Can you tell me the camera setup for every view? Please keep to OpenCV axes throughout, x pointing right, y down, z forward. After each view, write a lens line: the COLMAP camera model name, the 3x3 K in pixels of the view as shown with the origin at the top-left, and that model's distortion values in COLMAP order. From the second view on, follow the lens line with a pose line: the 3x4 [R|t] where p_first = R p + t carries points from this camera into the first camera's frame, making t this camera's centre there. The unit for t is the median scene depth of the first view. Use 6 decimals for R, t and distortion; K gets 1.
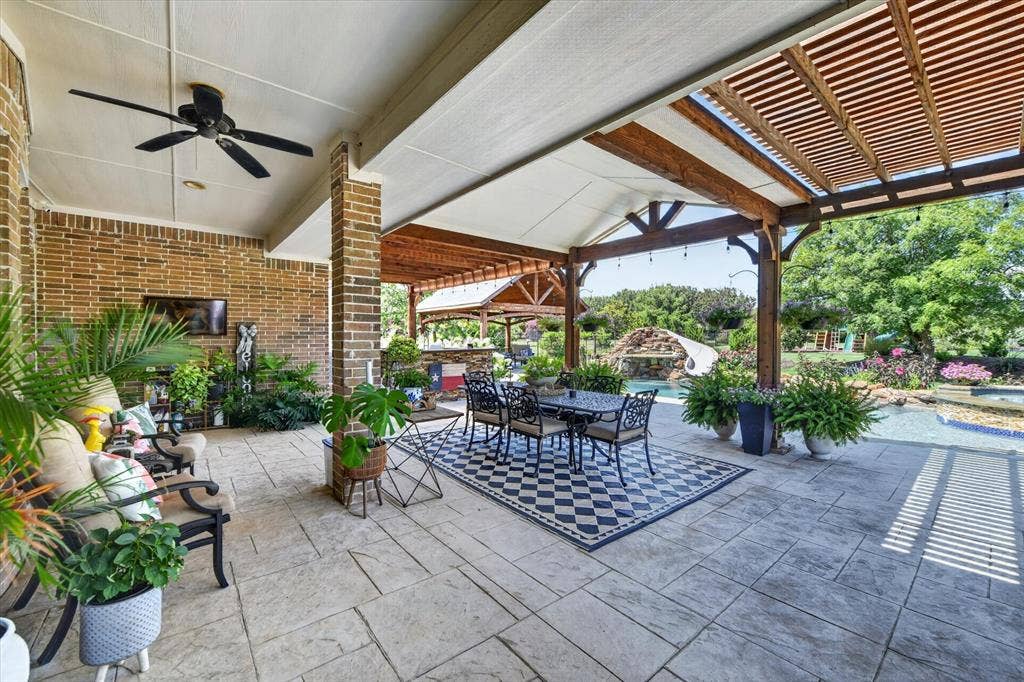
lens RADIAL K [[410.0, 0, 513.0], [0, 410.0, 339.4], [0, 0, 1]] dist [-0.002383, -0.000568]
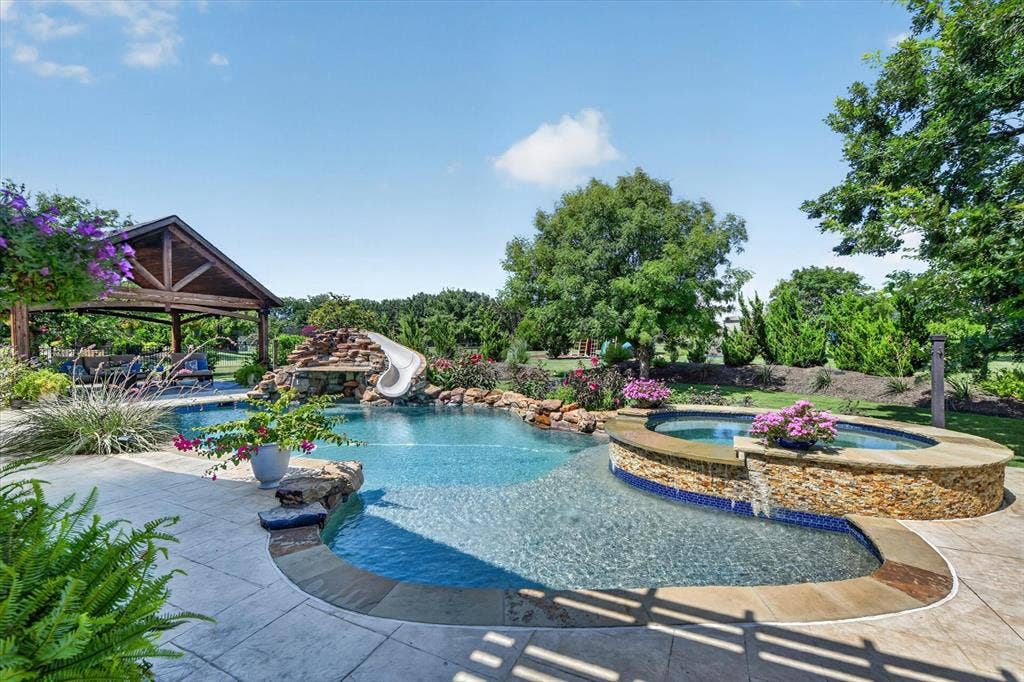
lens RADIAL K [[410.0, 0, 511.3], [0, 410.0, 343.6], [0, 0, 1]] dist [-0.002383, -0.000568]
pose [[0.914542, 0.005300, 0.404455, 0.338770], [-0.002420, 0.999968, -0.007631, 0.001451], [-0.404483, 0.006000, 0.914526, 0.242513]]
